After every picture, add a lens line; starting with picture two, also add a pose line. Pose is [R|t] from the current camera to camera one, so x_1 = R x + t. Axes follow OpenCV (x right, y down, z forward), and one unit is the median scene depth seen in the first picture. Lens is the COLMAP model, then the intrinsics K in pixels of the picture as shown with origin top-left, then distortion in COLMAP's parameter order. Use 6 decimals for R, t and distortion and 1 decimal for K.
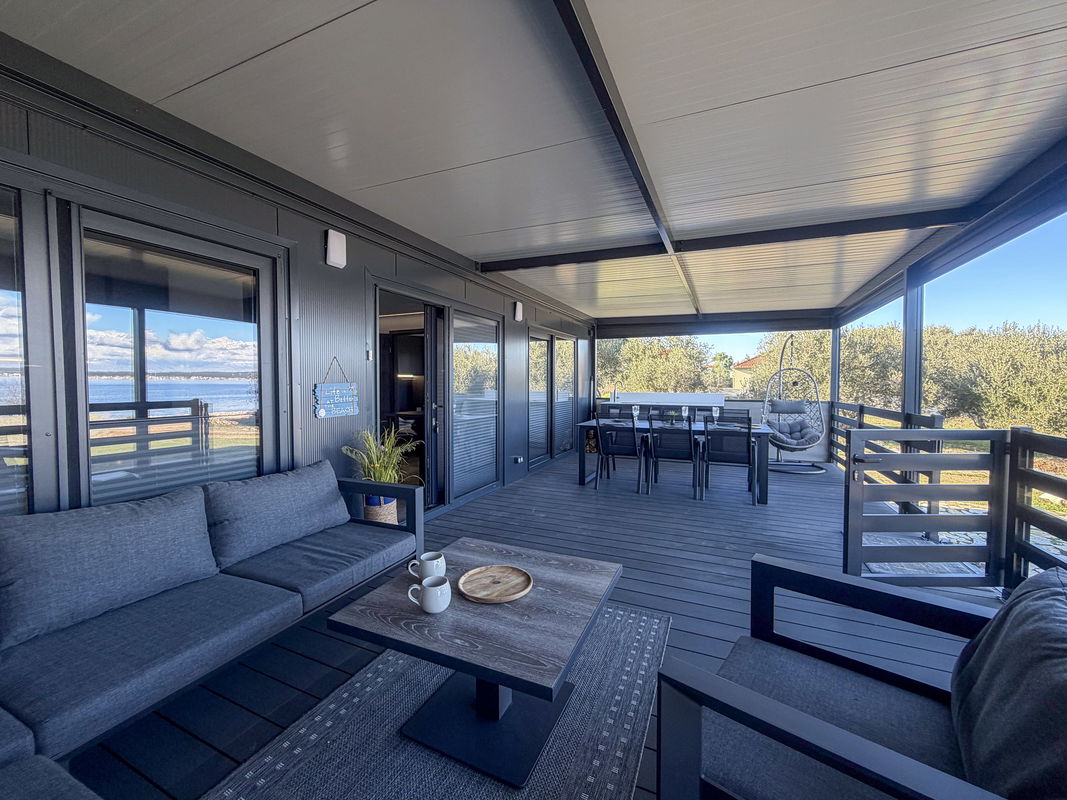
lens RADIAL K [[426.0, 0, 532.0], [0, 426.0, 398.8], [0, 0, 1]] dist [-0.002906, 0.001192]
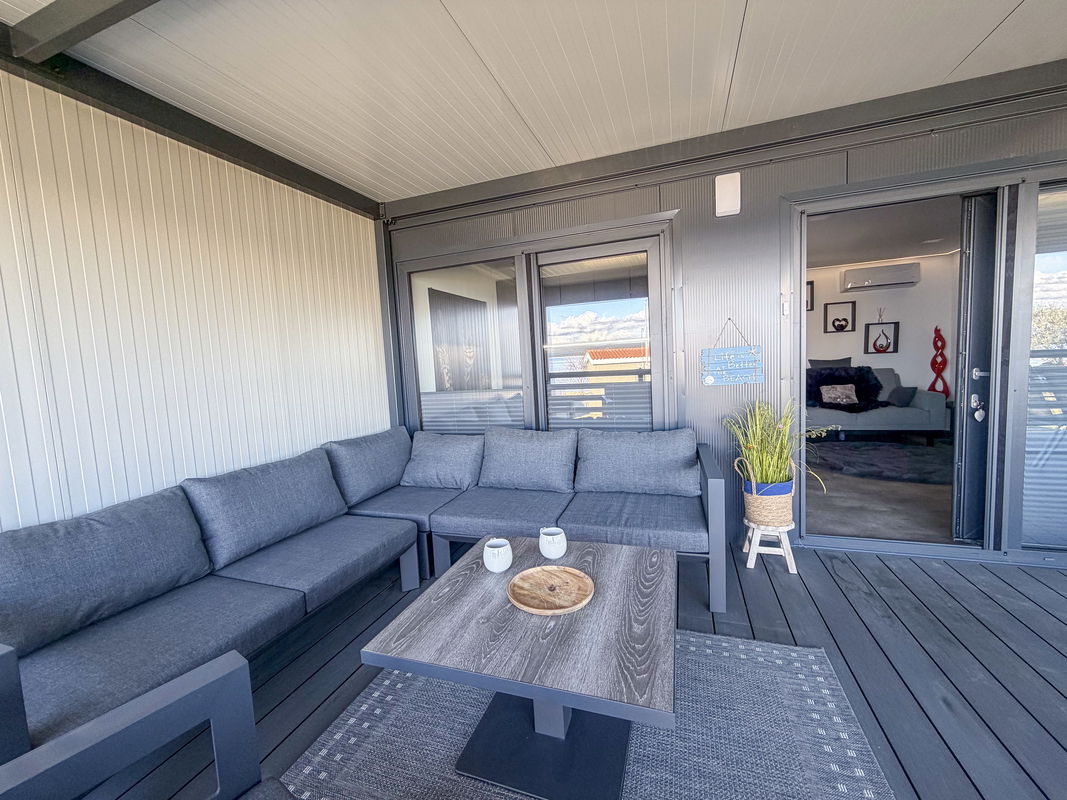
lens RADIAL K [[426.0, 0, 531.2], [0, 426.0, 401.3], [0, 0, 1]] dist [-0.002906, 0.001192]
pose [[0.090538, 0.086976, -0.992088, 0.443875], [0.017653, 0.995882, 0.088920, -0.012164], [0.995736, -0.025564, 0.088630, 0.544617]]
